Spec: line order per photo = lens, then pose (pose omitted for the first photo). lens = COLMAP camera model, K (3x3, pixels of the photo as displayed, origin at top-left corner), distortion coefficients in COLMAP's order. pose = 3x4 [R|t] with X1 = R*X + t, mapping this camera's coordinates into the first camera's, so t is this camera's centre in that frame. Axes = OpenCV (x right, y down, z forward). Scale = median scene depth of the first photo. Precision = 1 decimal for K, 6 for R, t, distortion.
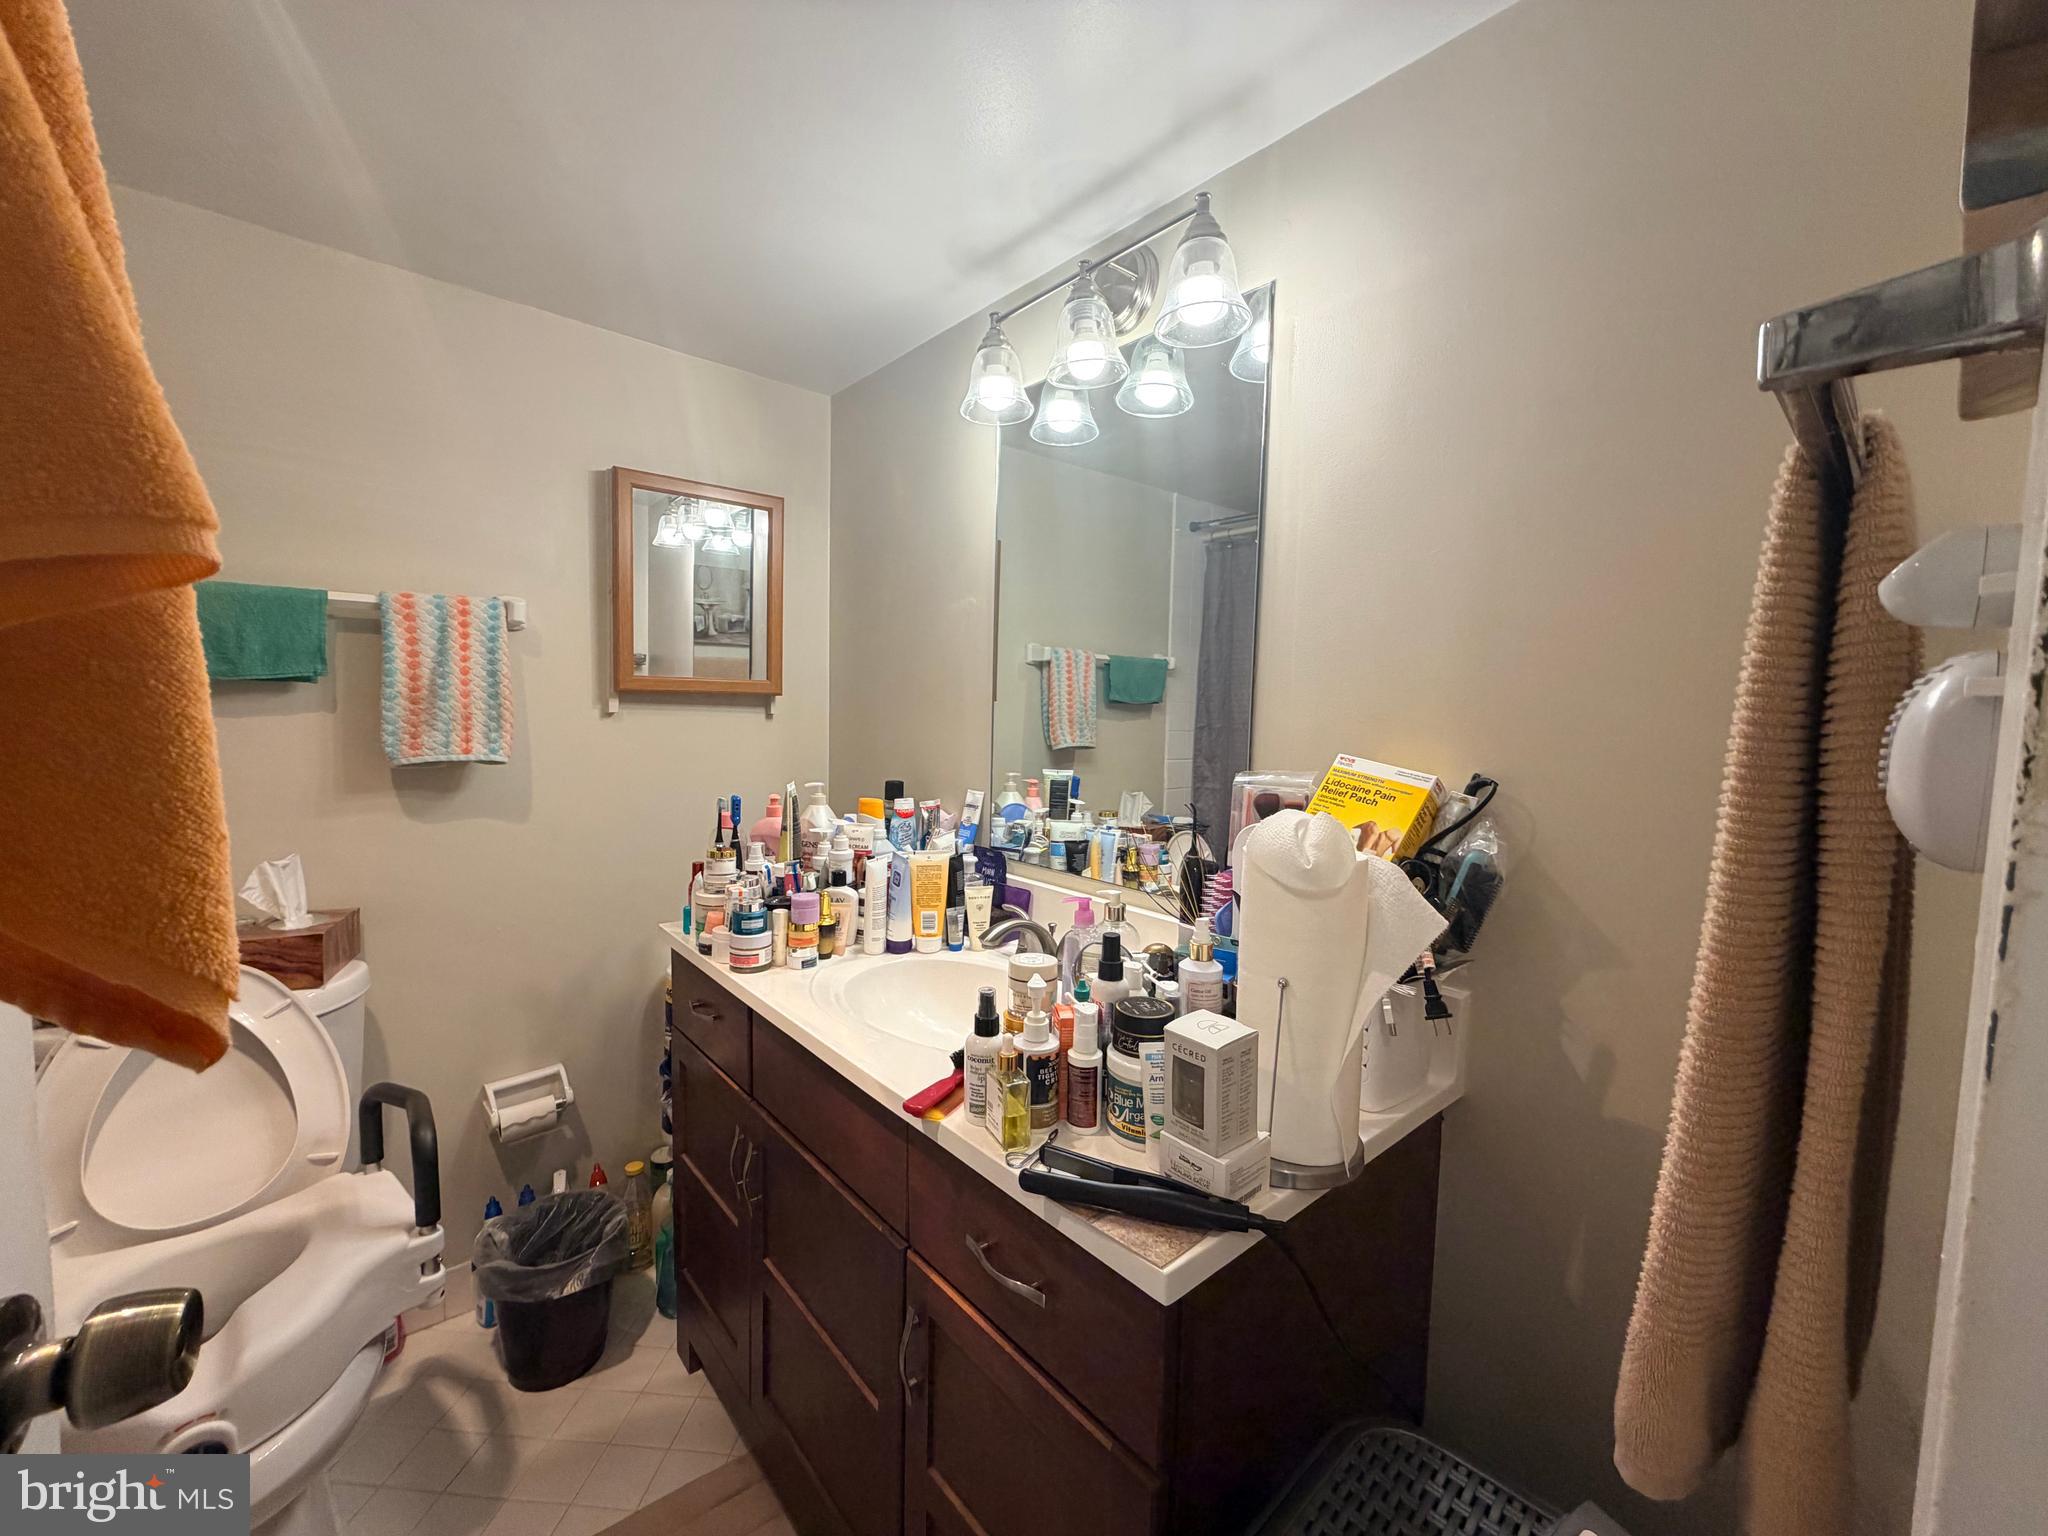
lens RADIAL K [[812.8, 0, 1020.5], [0, 812.8, 762.4], [0, 0, 1]] dist [-0.002560, 0.000864]
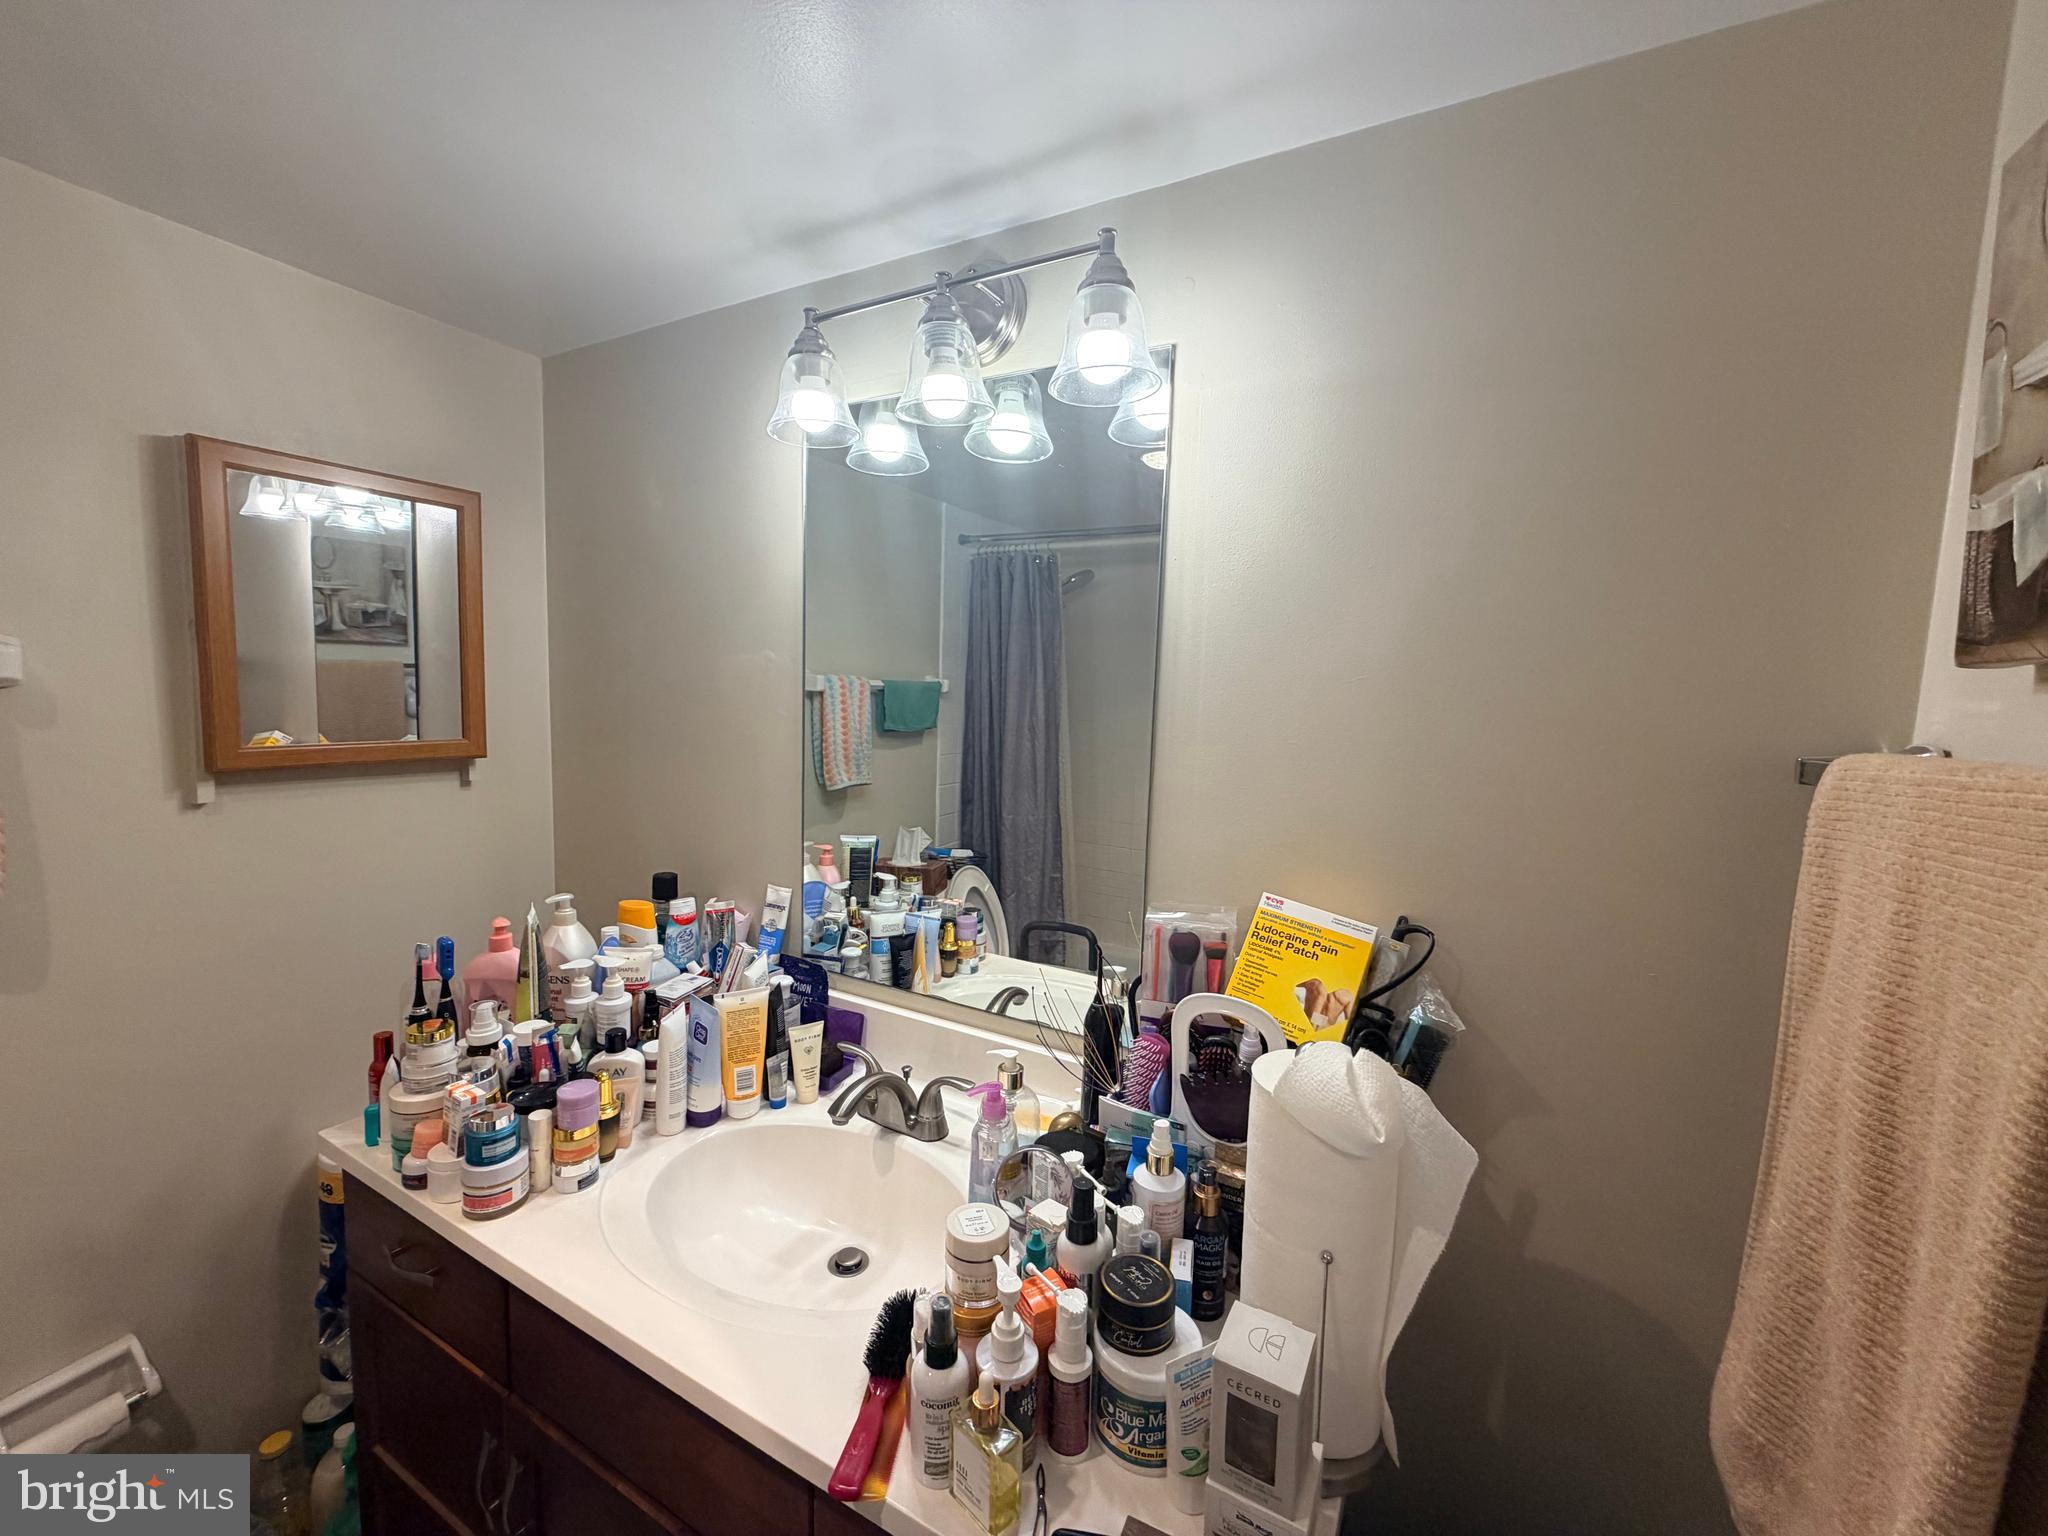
lens RADIAL K [[812.8, 0, 1022.3], [0, 812.8, 766.5], [0, 0, 1]] dist [-0.002560, 0.000864]
pose [[0.937592, -0.025696, 0.346786, -0.120383], [0.012895, 0.999149, 0.039171, -0.131208], [-0.347498, -0.032255, 0.937126, 0.165512]]
